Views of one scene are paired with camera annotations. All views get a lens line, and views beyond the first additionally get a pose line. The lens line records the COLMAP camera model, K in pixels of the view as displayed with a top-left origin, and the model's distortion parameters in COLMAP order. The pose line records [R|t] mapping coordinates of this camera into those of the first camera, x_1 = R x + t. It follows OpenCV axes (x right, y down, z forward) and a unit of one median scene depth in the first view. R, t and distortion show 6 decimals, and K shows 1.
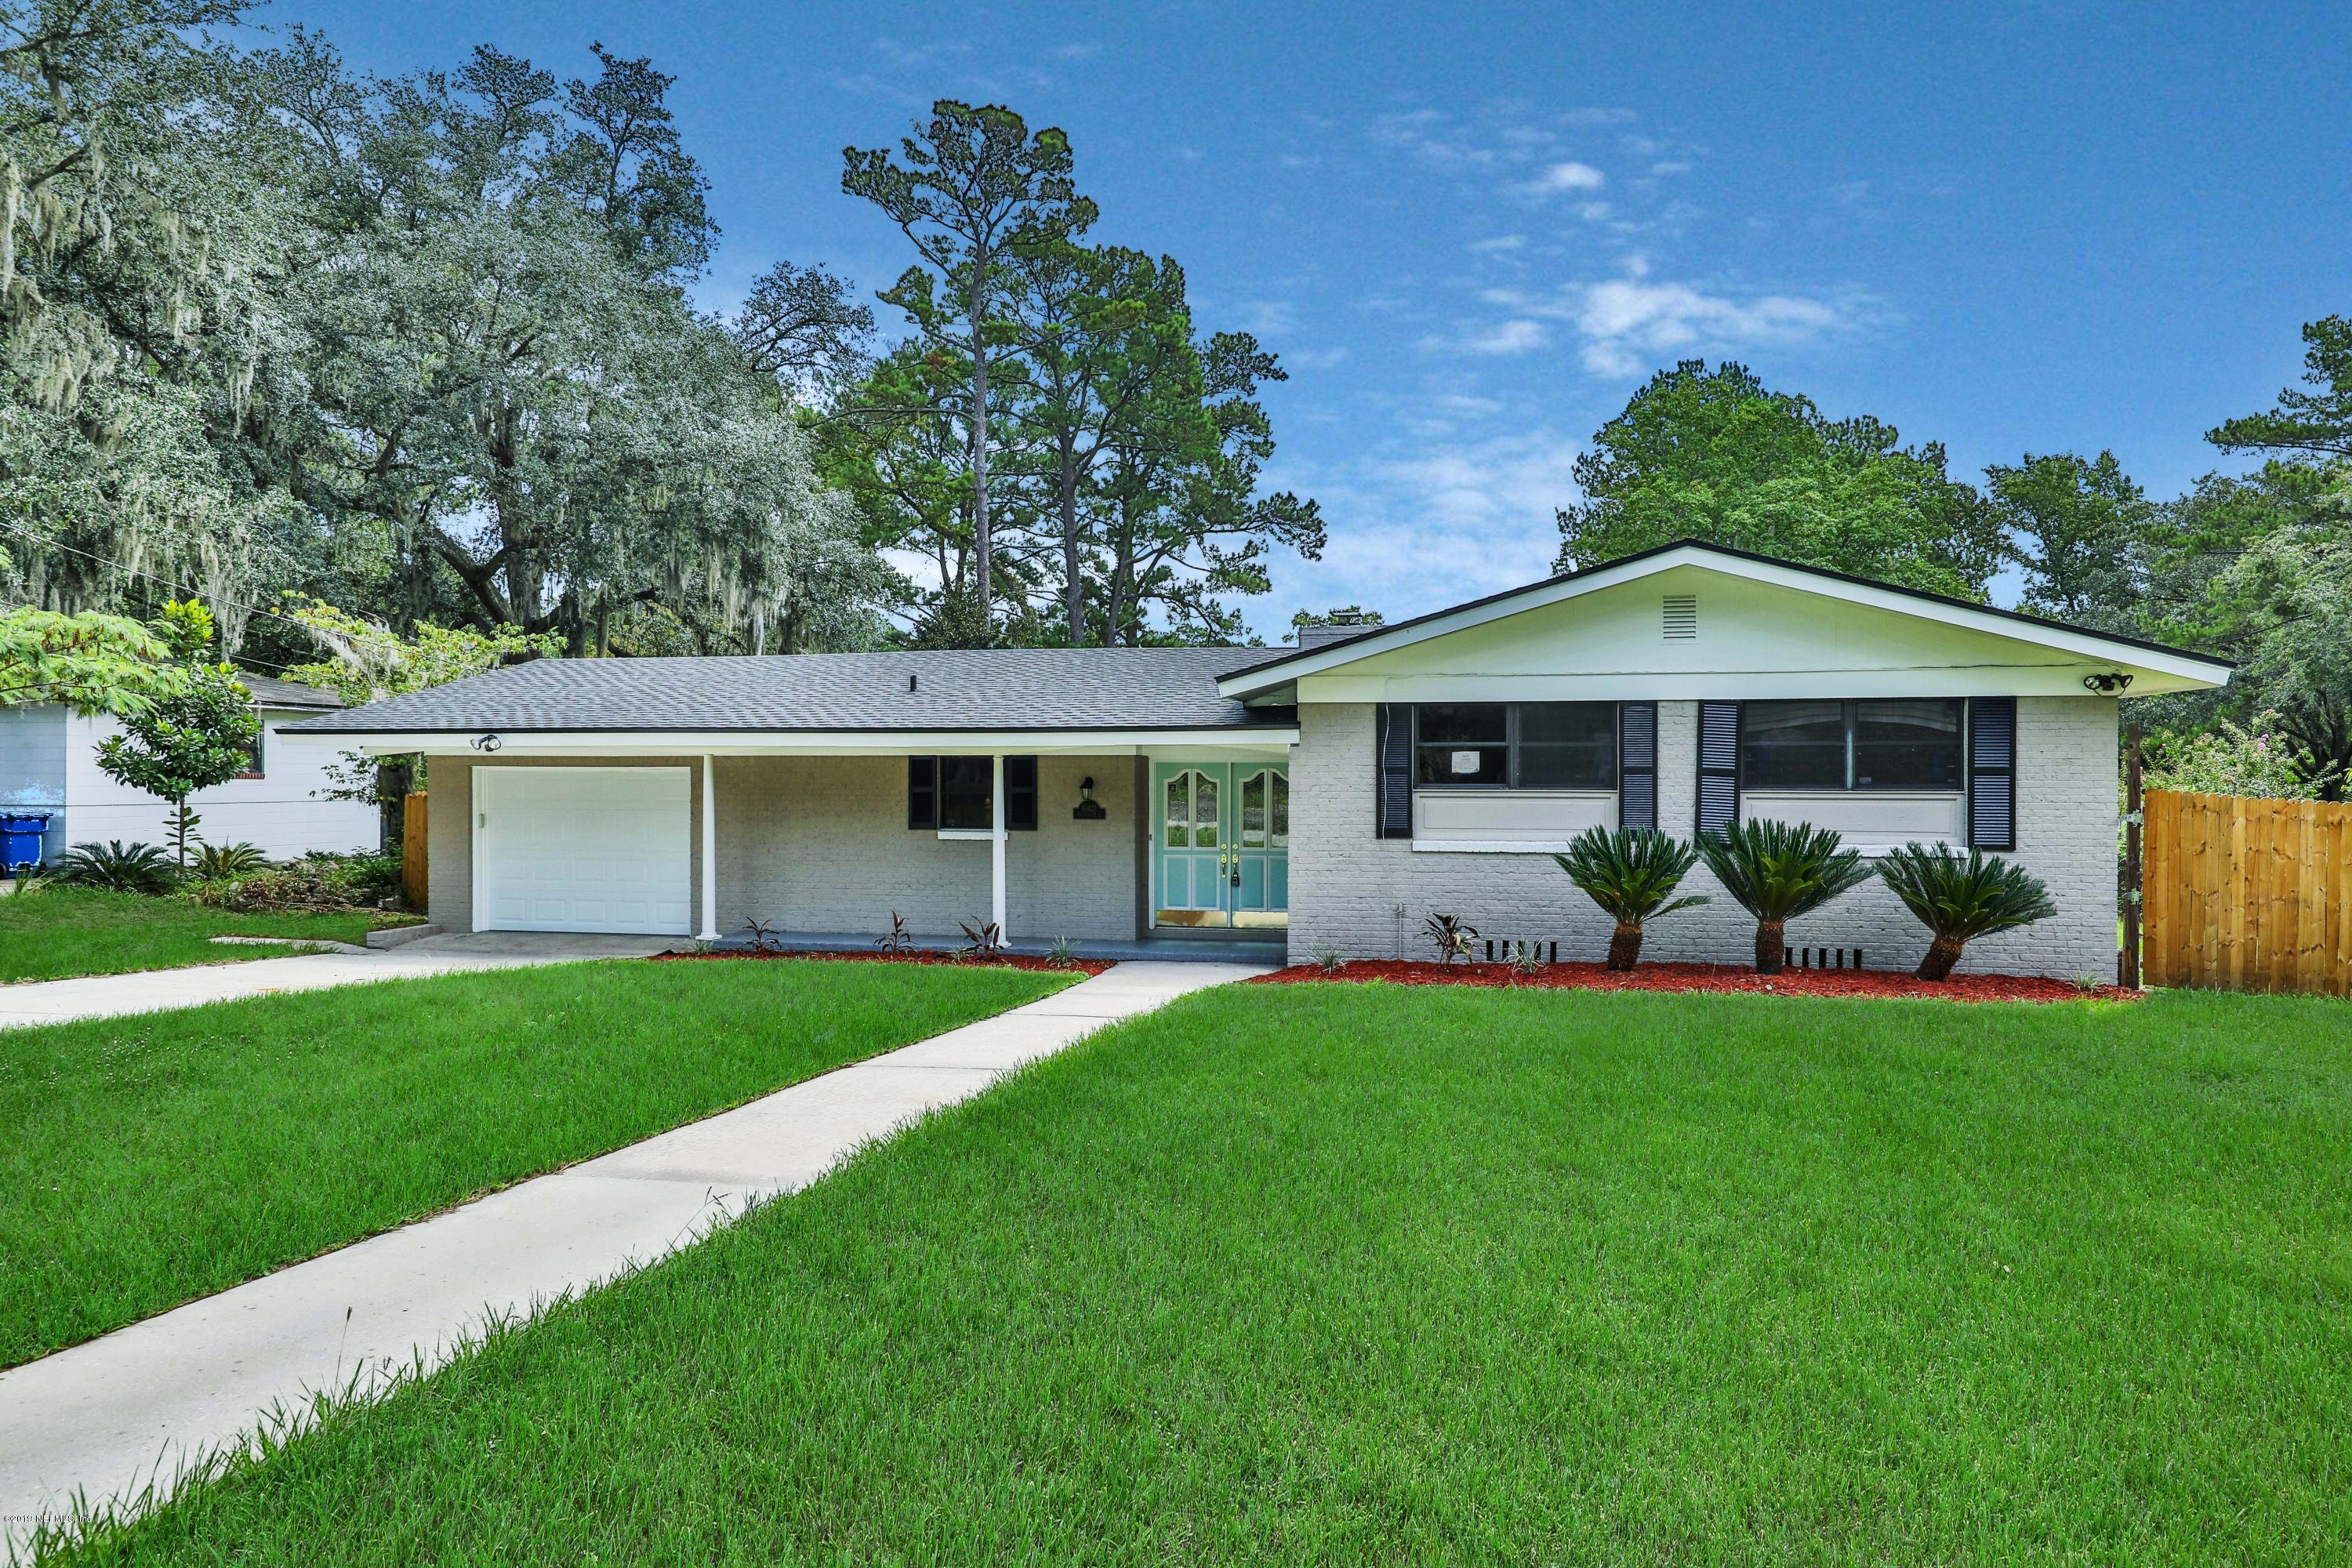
lens RADIAL K [[1341.8, 0, 1176.0], [0, 1341.8, 784.0], [0, 0, 1]] dist [0.019095, -0.009173]
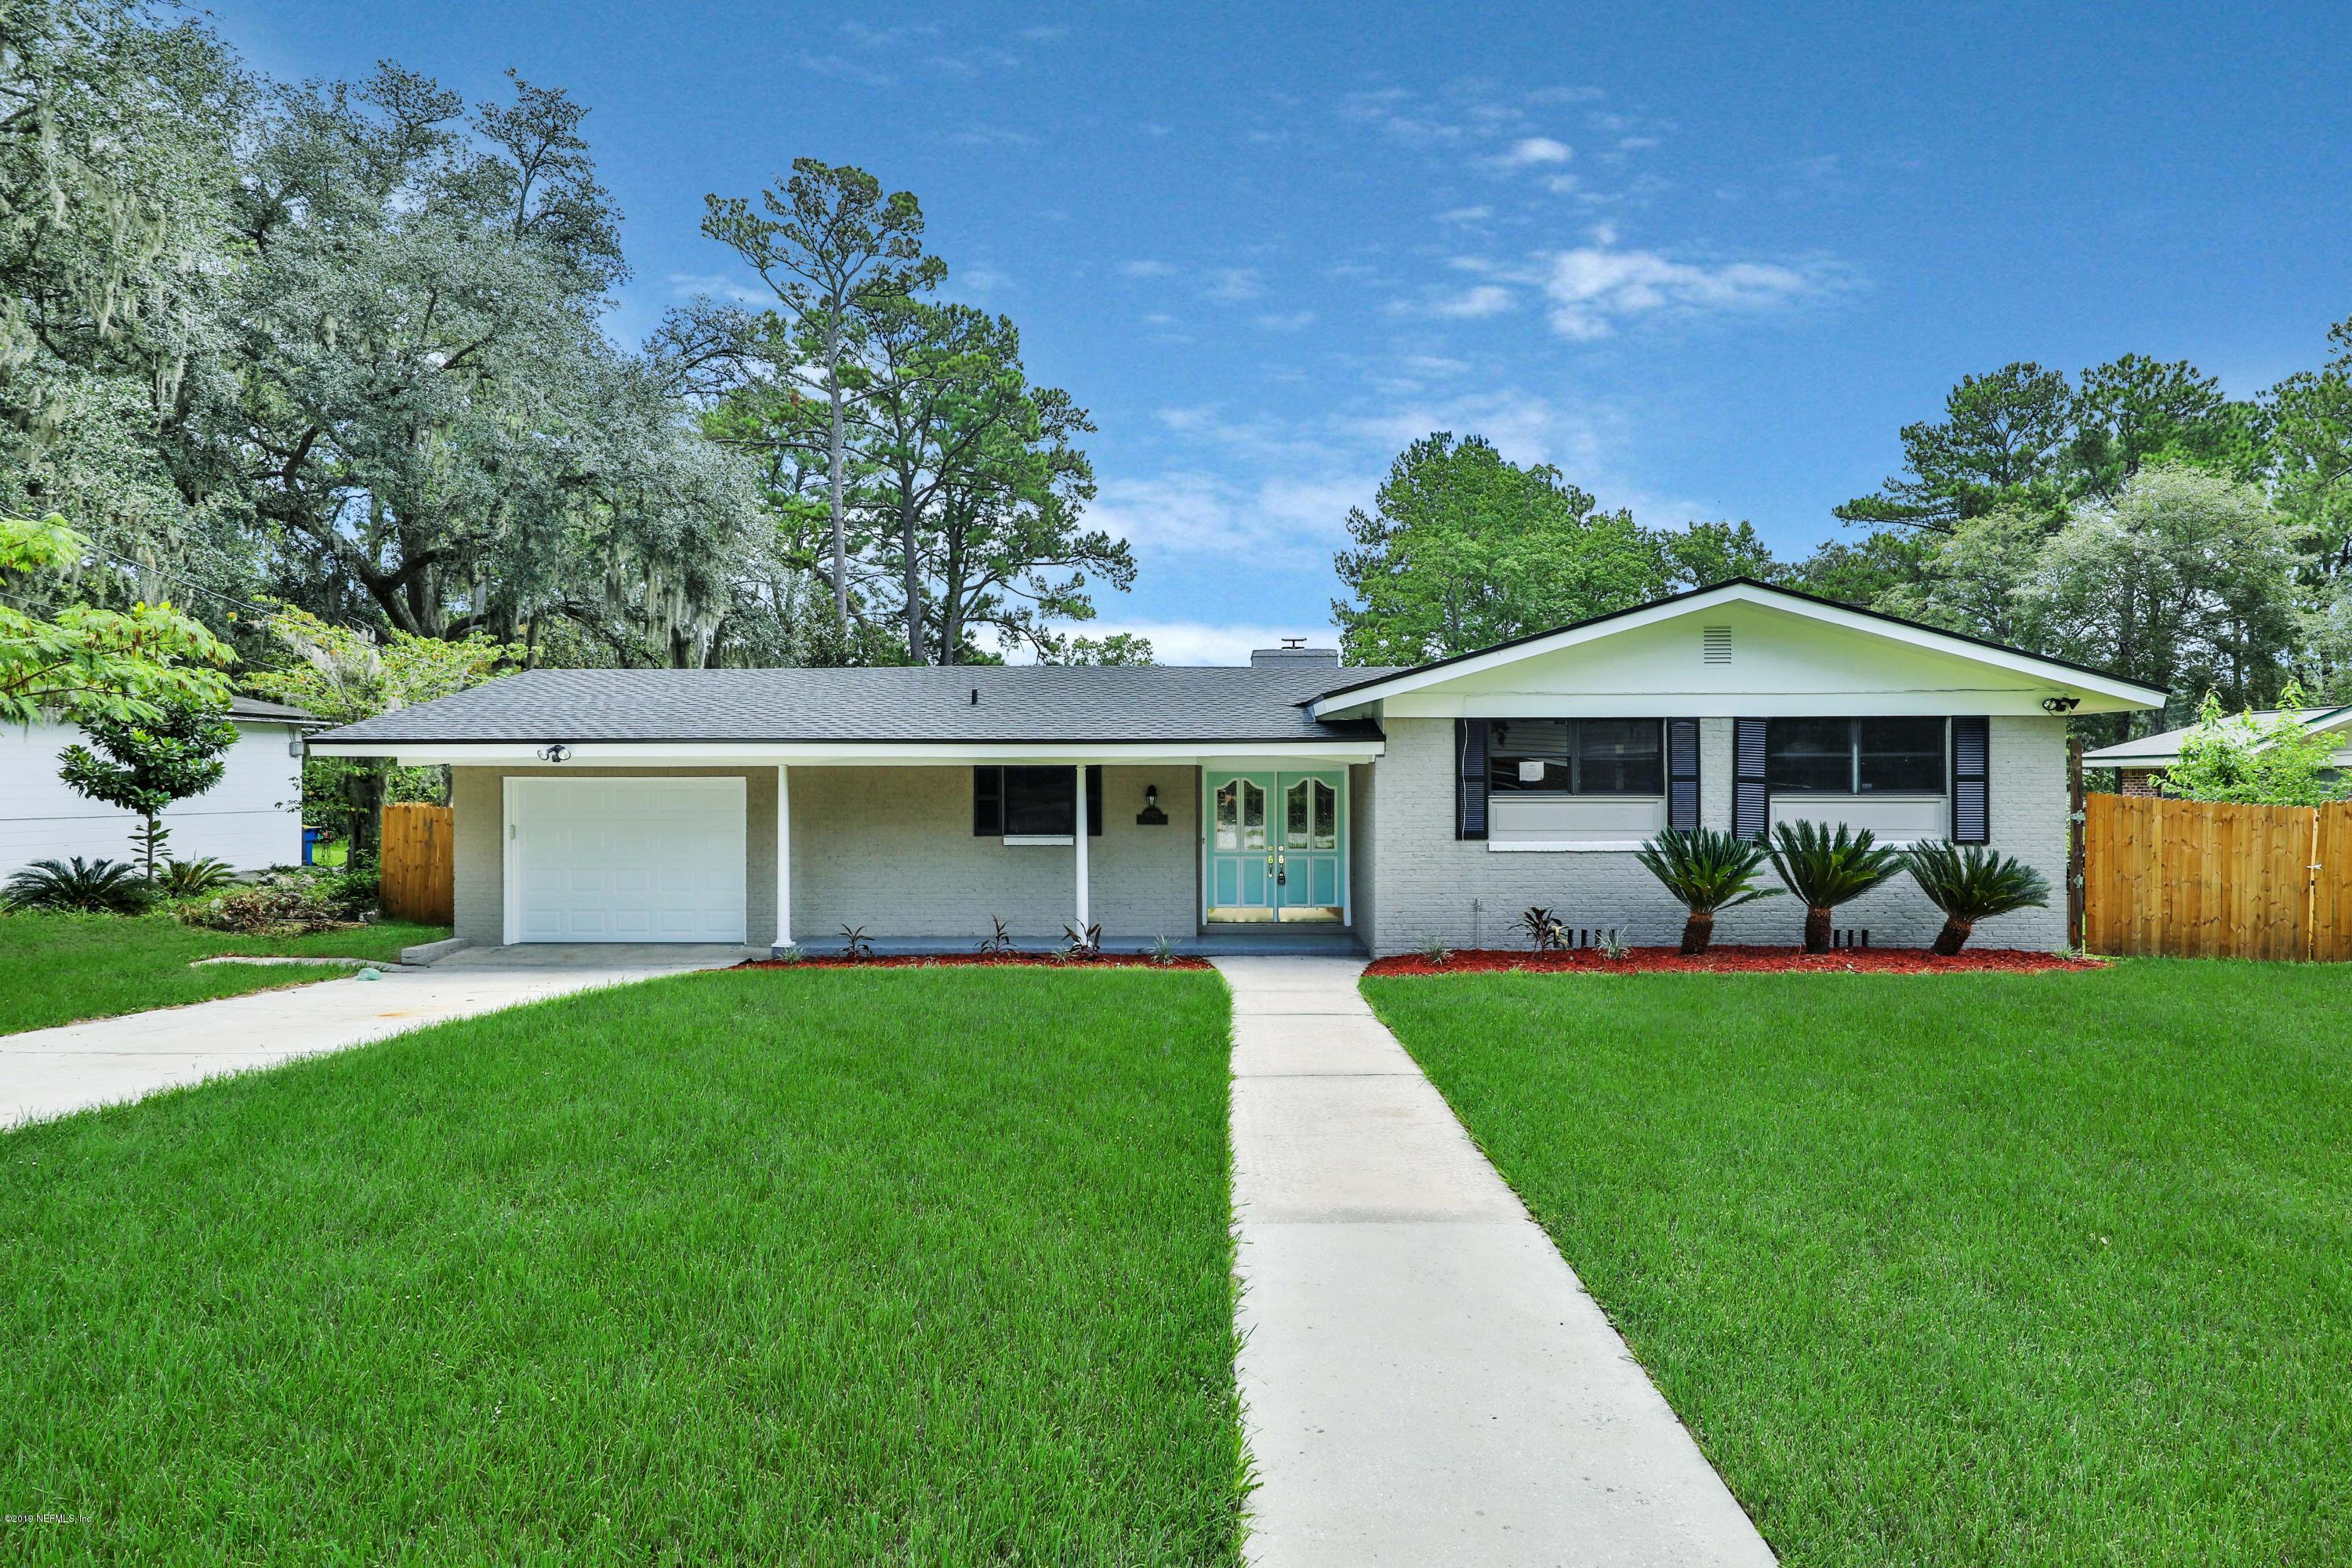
lens RADIAL K [[1182.2, 0, 1176.0], [0, 1182.2, 784.0], [0, 0, 1]] dist [0.011031, -0.000553]
pose [[0.985030, -0.003845, 0.172343, -0.175528], [0.004561, 0.999983, -0.003755, -0.002296], [-0.172325, 0.004485, 0.985030, 0.055303]]
